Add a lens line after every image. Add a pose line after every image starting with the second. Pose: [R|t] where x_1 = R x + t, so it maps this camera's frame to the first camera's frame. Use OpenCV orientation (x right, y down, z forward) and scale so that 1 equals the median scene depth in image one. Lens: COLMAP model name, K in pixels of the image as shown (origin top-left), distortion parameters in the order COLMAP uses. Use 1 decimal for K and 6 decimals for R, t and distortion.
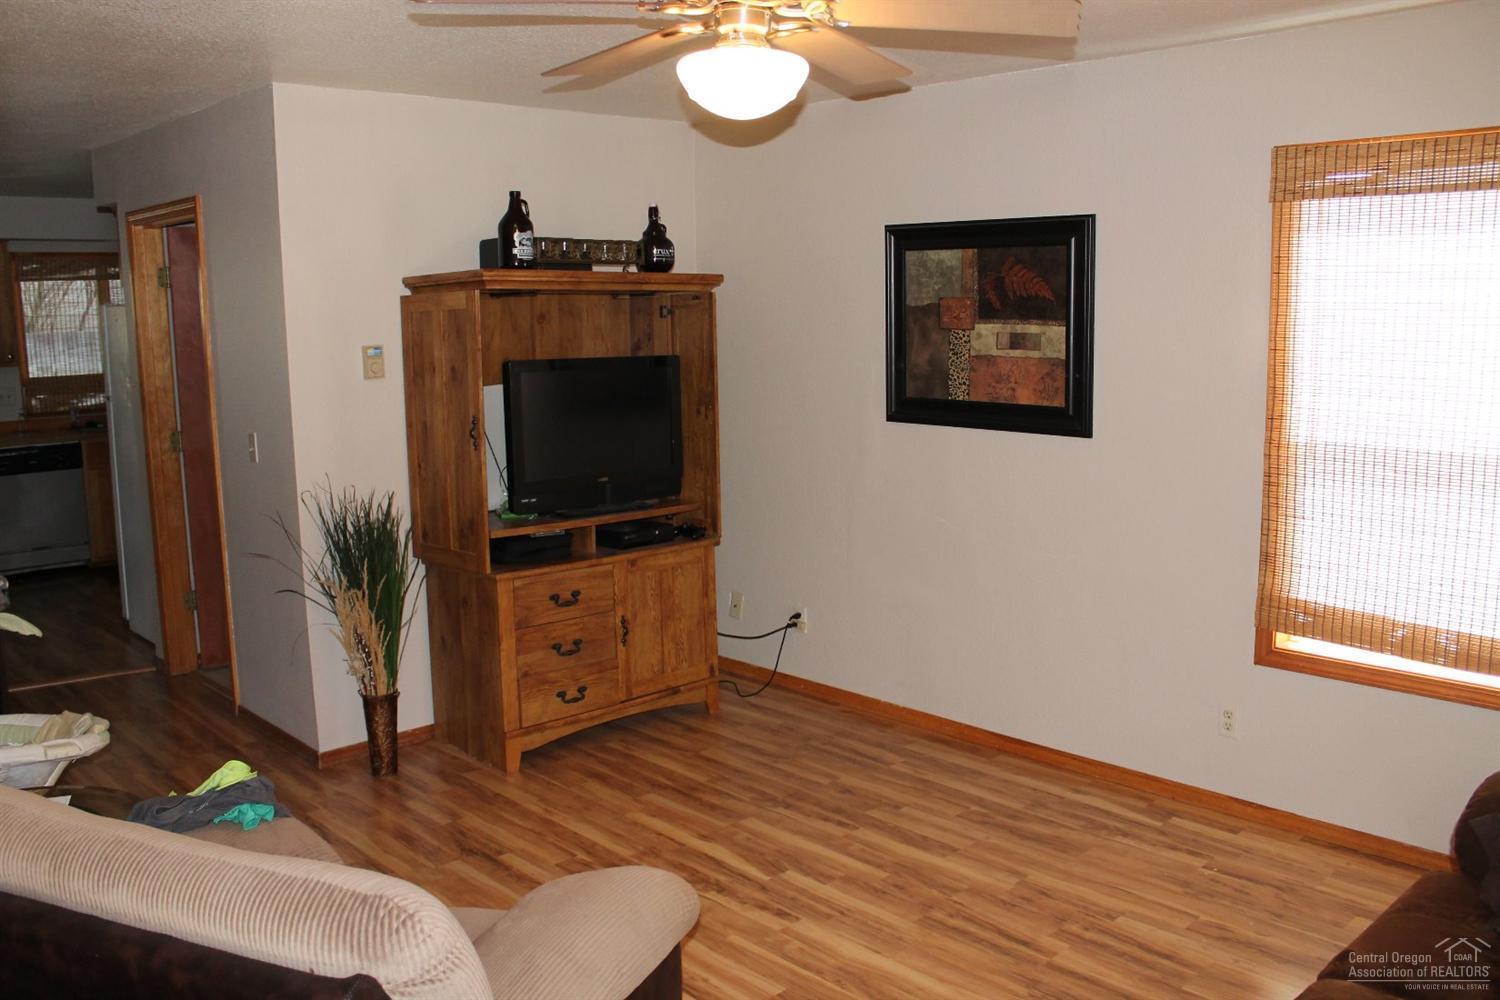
lens RADIAL K [[1300.5, 0, 750.7], [0, 1300.5, 502.2], [0, 0, 1]] dist [-0.126225, 0.126518]
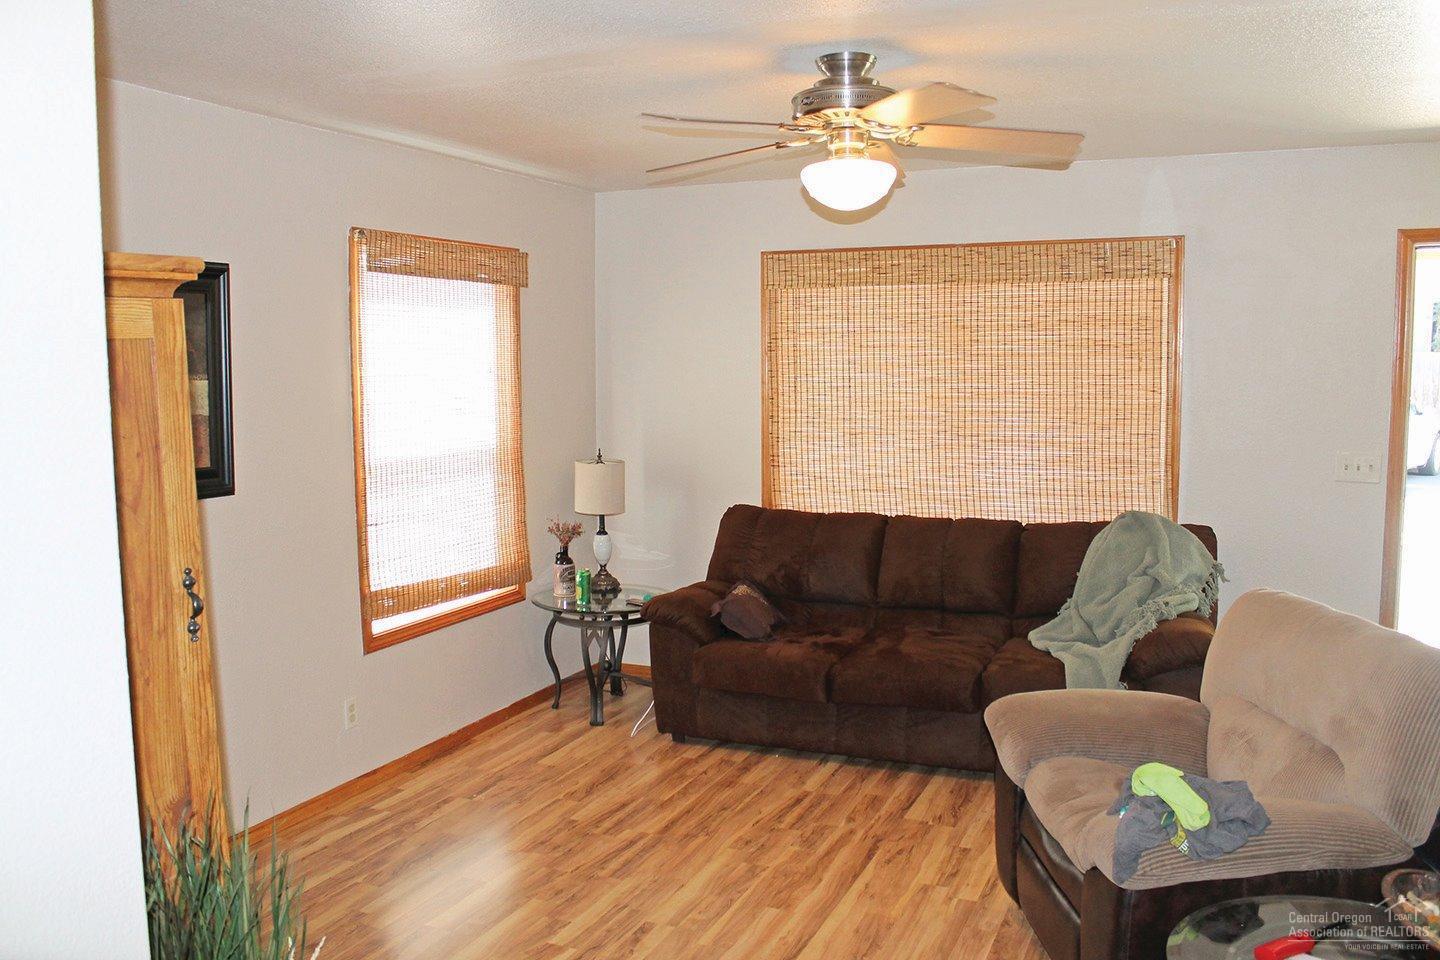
lens RADIAL K [[1248.5, 0, 719.5], [0, 1248.5, 477.3], [0, 0, 1]] dist [-0.126225, 0.126518]
pose [[-0.403277, -0.068301, 0.912525, -0.848060], [0.150790, 0.978618, 0.139887, -0.159477], [-0.902568, 0.194013, -0.384355, 1.212120]]
